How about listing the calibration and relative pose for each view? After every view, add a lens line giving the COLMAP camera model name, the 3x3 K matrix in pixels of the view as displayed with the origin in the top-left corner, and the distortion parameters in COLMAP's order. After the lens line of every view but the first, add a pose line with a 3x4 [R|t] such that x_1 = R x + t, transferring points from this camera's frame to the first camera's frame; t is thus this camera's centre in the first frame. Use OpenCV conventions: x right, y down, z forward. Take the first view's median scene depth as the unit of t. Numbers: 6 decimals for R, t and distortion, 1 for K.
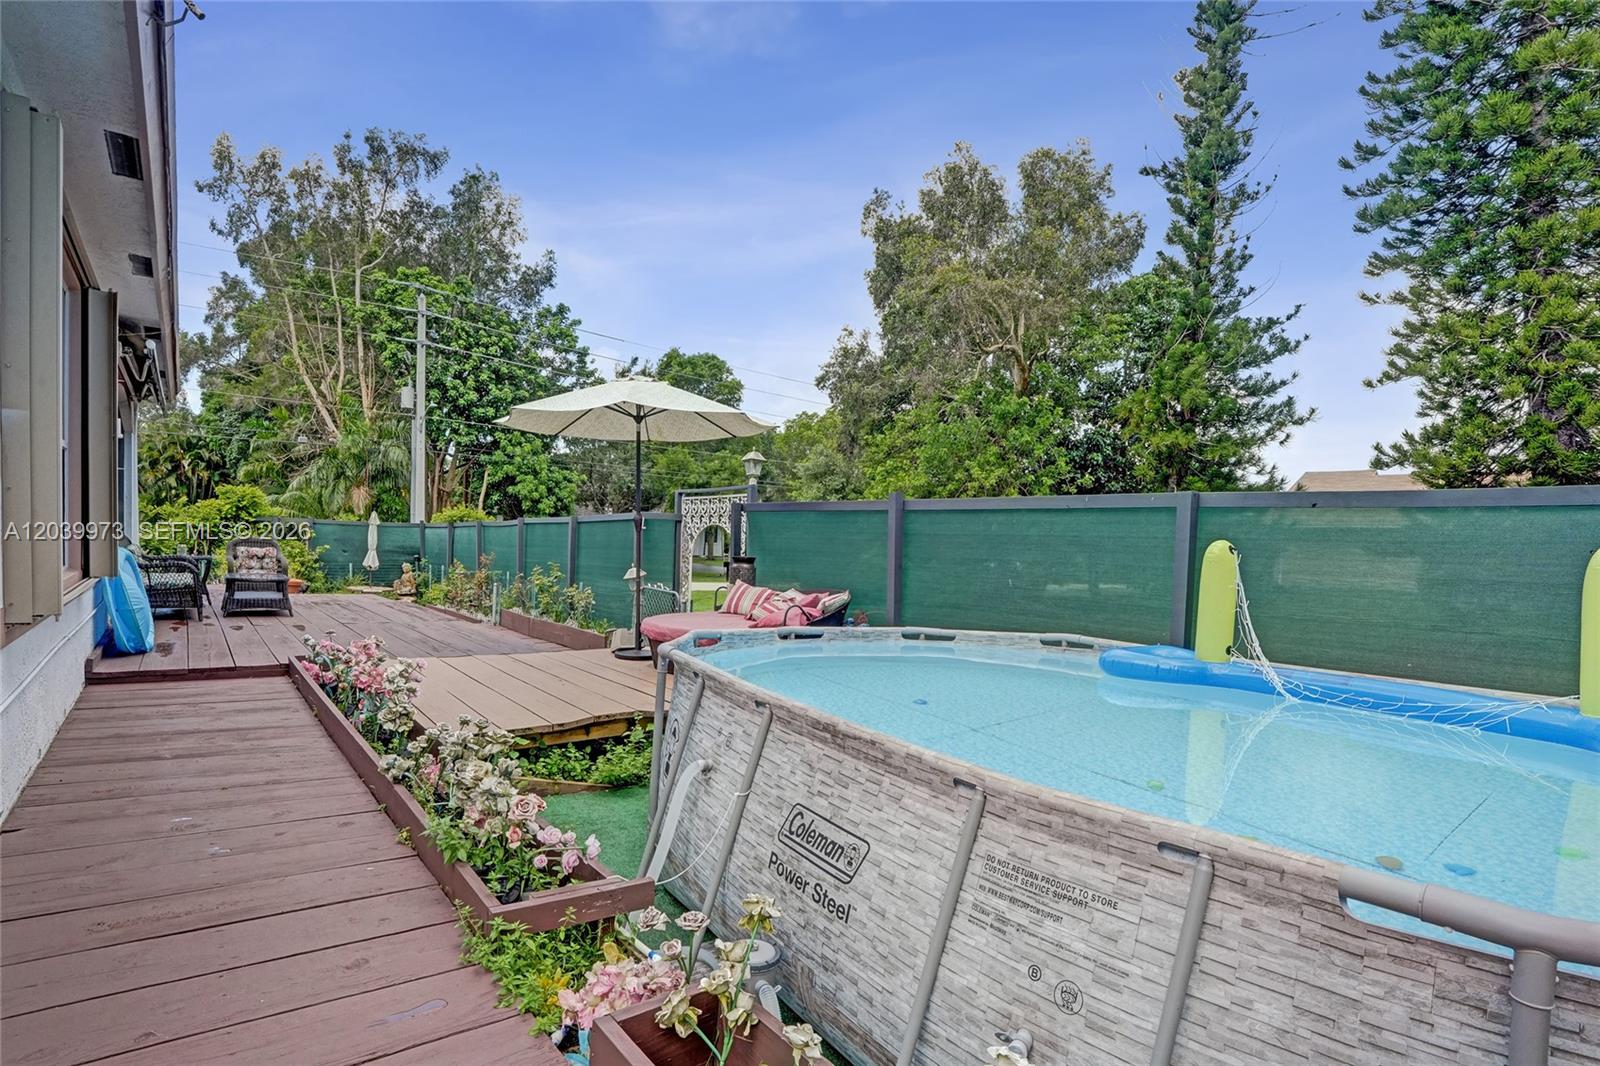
lens RADIAL K [[754.9, 0, 770.9], [0, 754.9, 586.4], [0, 0, 1]] dist [-0.063996, 0.023790]
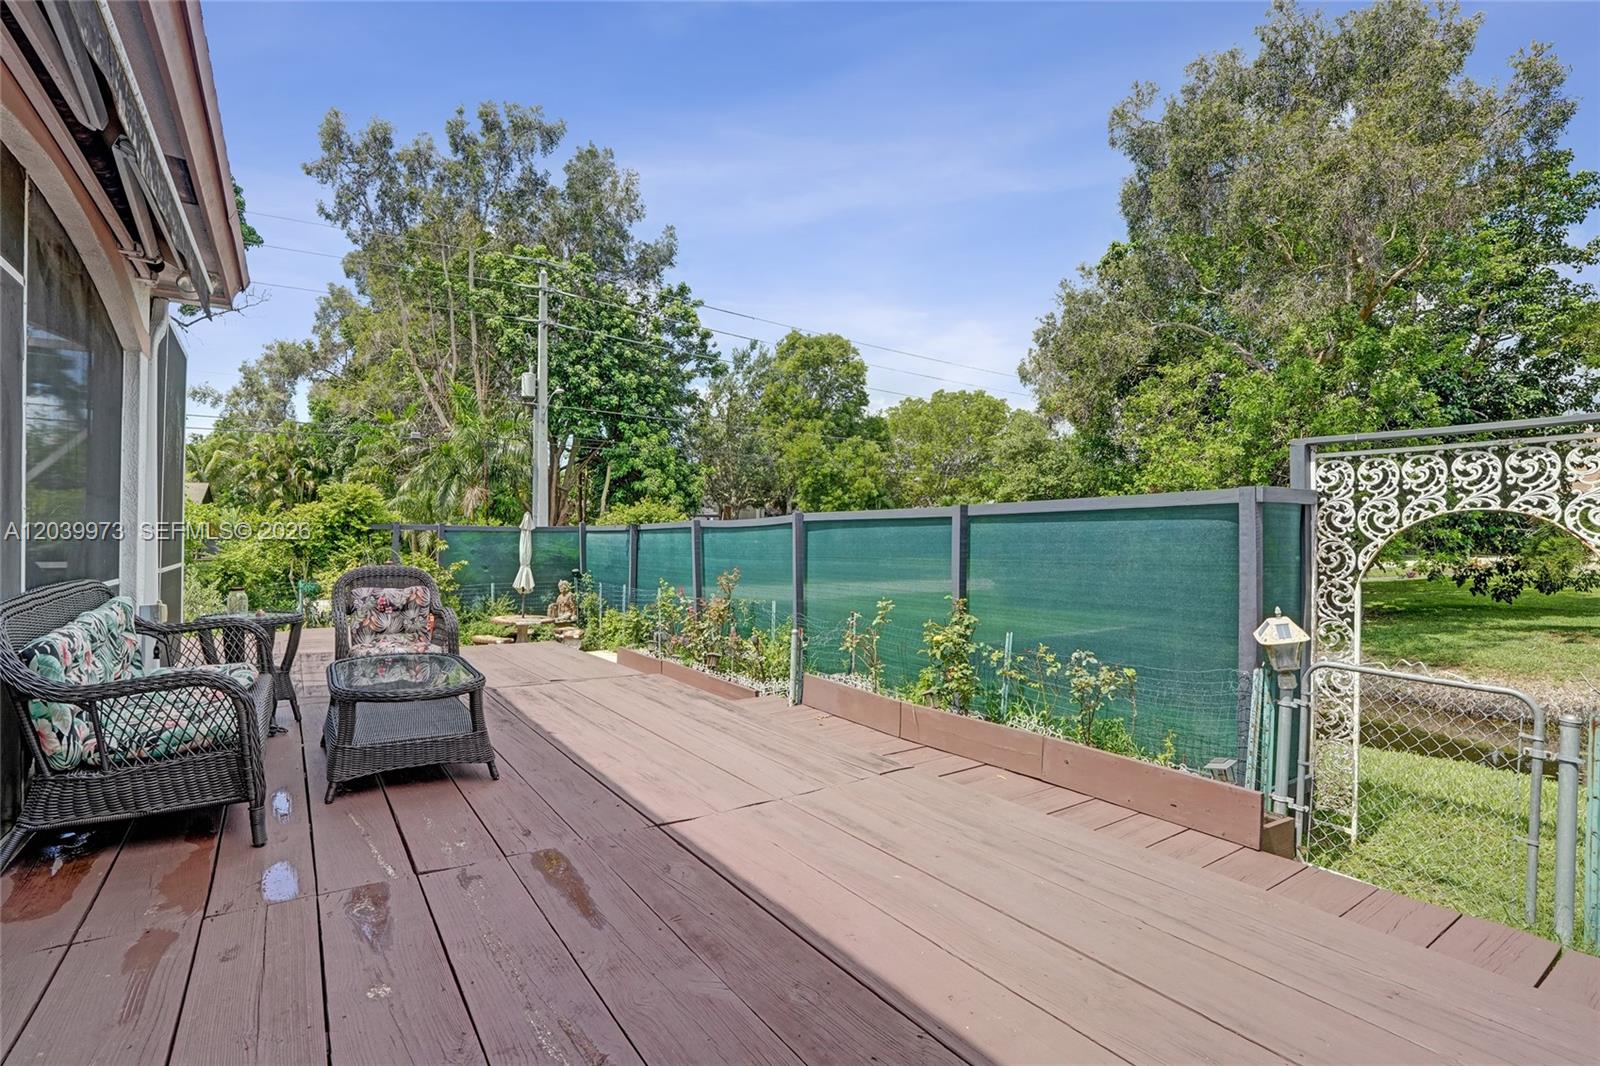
lens RADIAL K [[754.9, 0, 802.8], [0, 754.9, 530.5], [0, 0, 1]] dist [-0.063996, 0.023790]
pose [[0.997109, -0.032798, -0.068540, -0.093925], [0.028394, 0.997528, -0.064282, -0.012221], [0.070479, 0.062150, 0.995575, 0.126284]]
